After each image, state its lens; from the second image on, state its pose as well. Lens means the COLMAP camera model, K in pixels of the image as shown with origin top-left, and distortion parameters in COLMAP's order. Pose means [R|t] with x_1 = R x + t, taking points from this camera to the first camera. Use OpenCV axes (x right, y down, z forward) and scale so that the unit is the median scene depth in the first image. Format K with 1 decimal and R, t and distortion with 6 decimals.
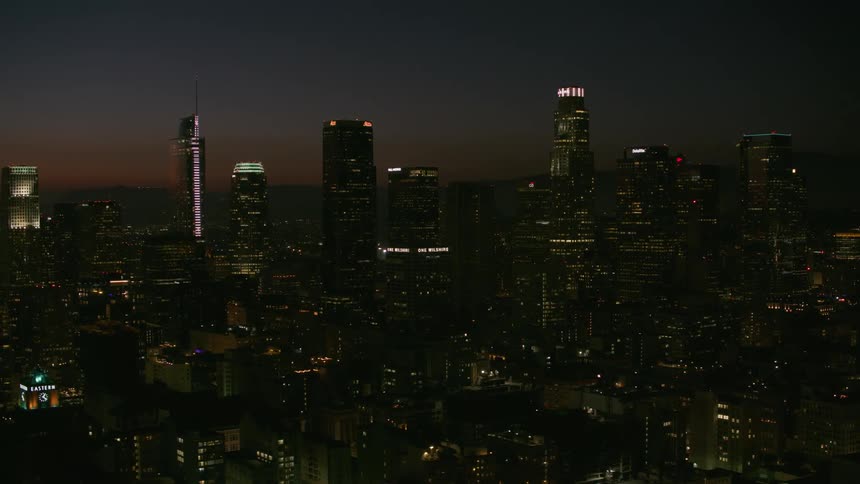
lens RADIAL K [[880.7, 0, 430.9], [0, 880.7, 240.5], [0, 0, 1]] dist [-0.100951, 0.000000]
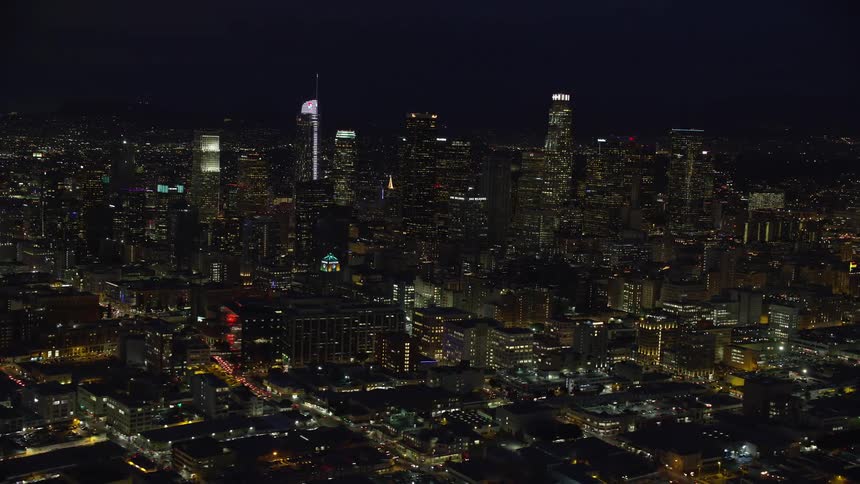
lens RADIAL K [[880.7, 0, 429.1], [0, 880.7, 242.4], [0, 0, 1]] dist [-0.100951, 0.000000]
pose [[0.998465, 0.042061, 0.036029, -0.149507], [-0.045189, 0.994833, 0.090917, -0.056568], [-0.032019, -0.092405, 0.995207, -0.707194]]
